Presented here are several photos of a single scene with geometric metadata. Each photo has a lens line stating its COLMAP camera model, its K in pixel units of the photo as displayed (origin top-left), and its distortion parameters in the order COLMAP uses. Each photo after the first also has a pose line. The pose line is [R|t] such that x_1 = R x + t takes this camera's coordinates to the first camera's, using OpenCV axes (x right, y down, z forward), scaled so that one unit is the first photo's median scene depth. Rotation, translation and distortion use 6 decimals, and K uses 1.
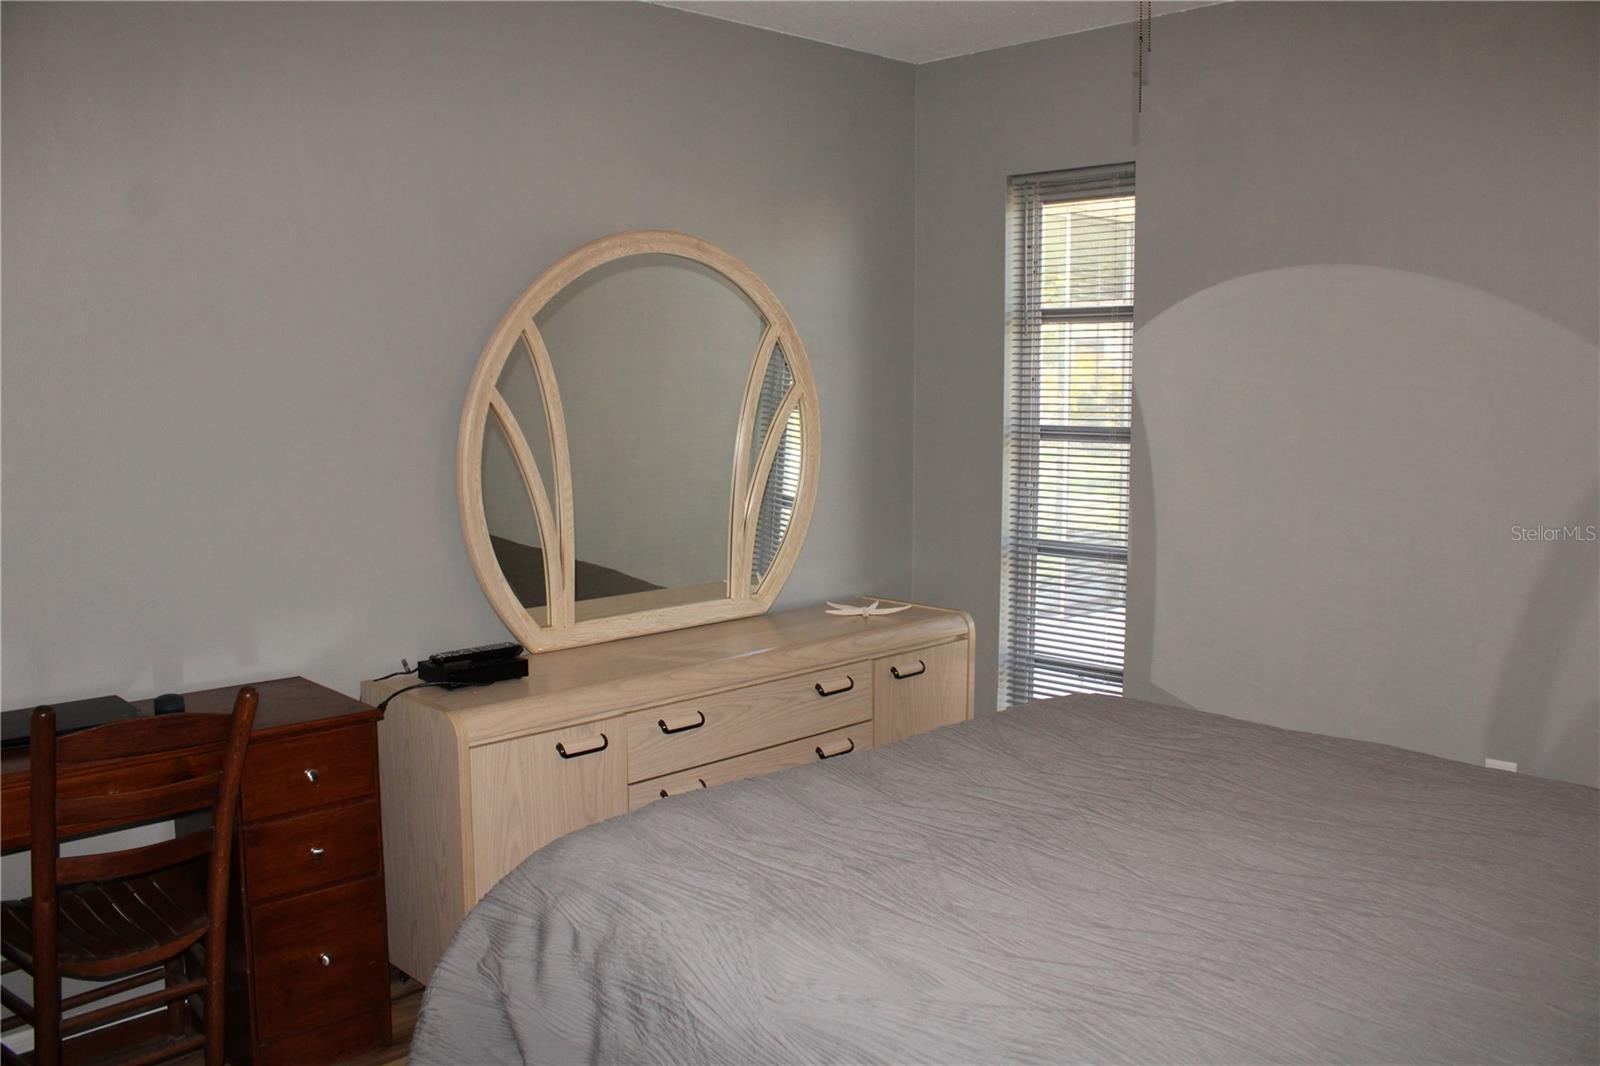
lens RADIAL K [[1345.7, 0, 816.5], [0, 1345.7, 522.0], [0, 0, 1]] dist [-0.168334, 0.153585]
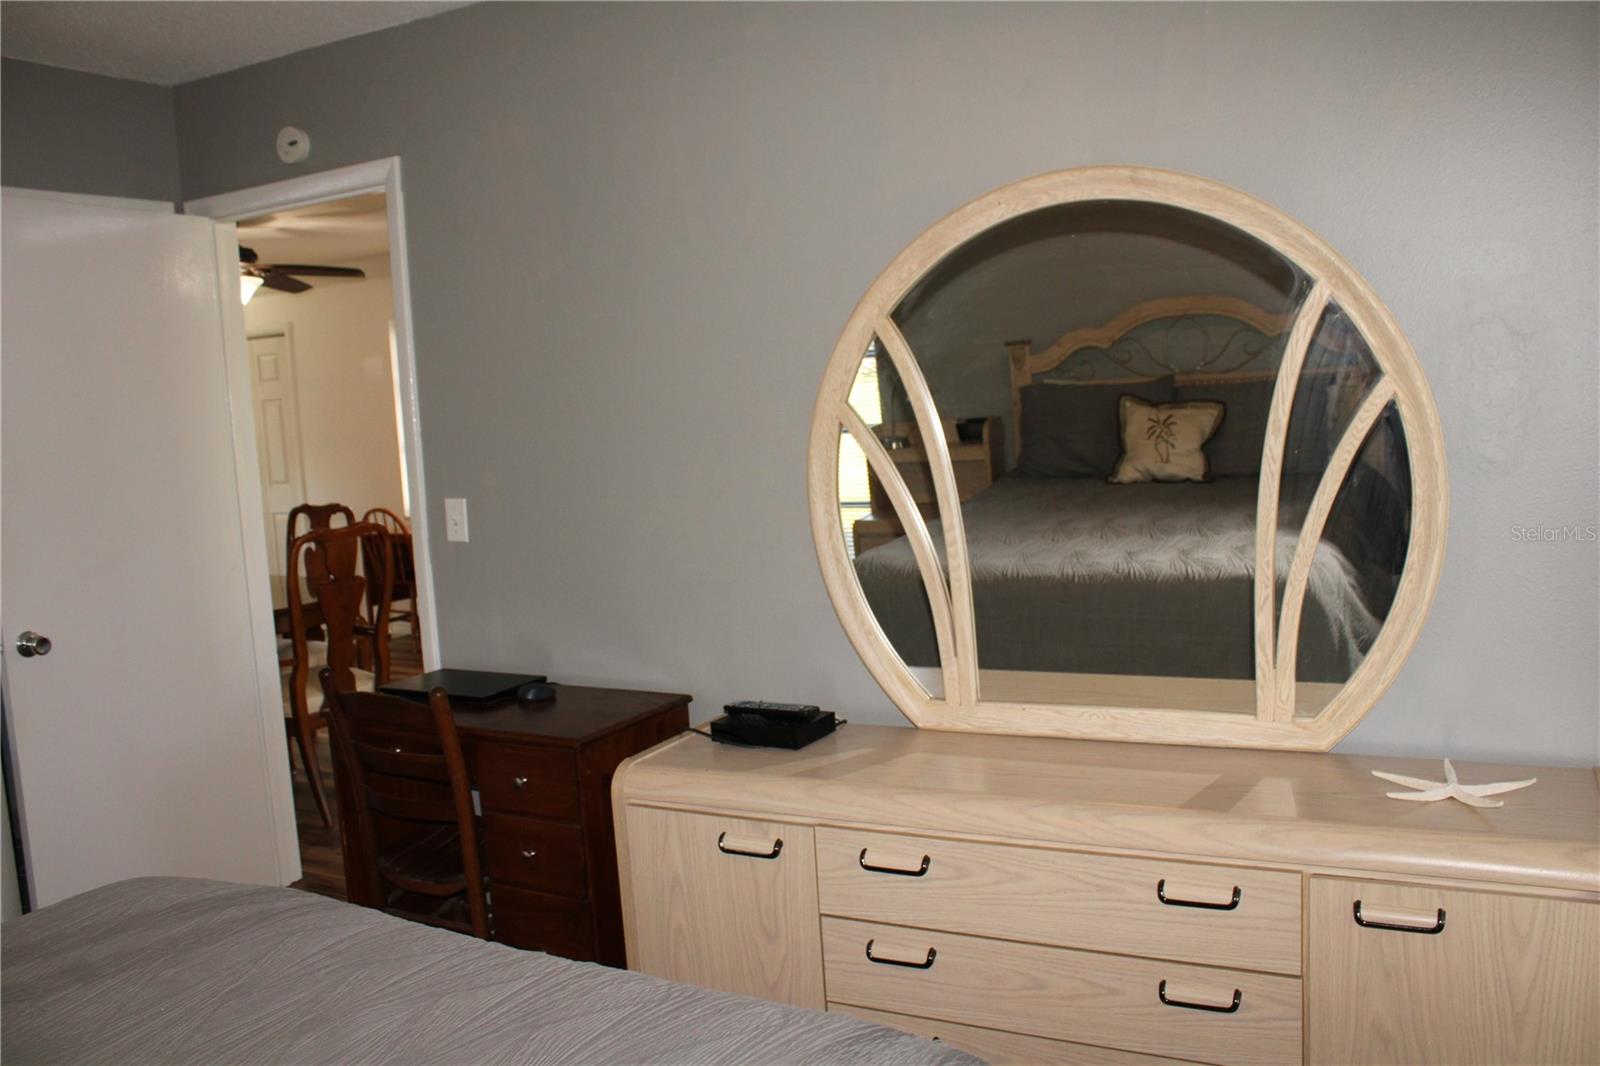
lens RADIAL K [[1345.7, 0, 816.5], [0, 1345.7, 522.0], [0, 0, 1]] dist [-0.168334, 0.153585]
pose [[0.282093, 0.077214, -0.956275, 0.526130], [-0.041219, 0.996811, 0.068328, -0.077695], [0.958501, 0.020142, 0.284376, 0.687840]]
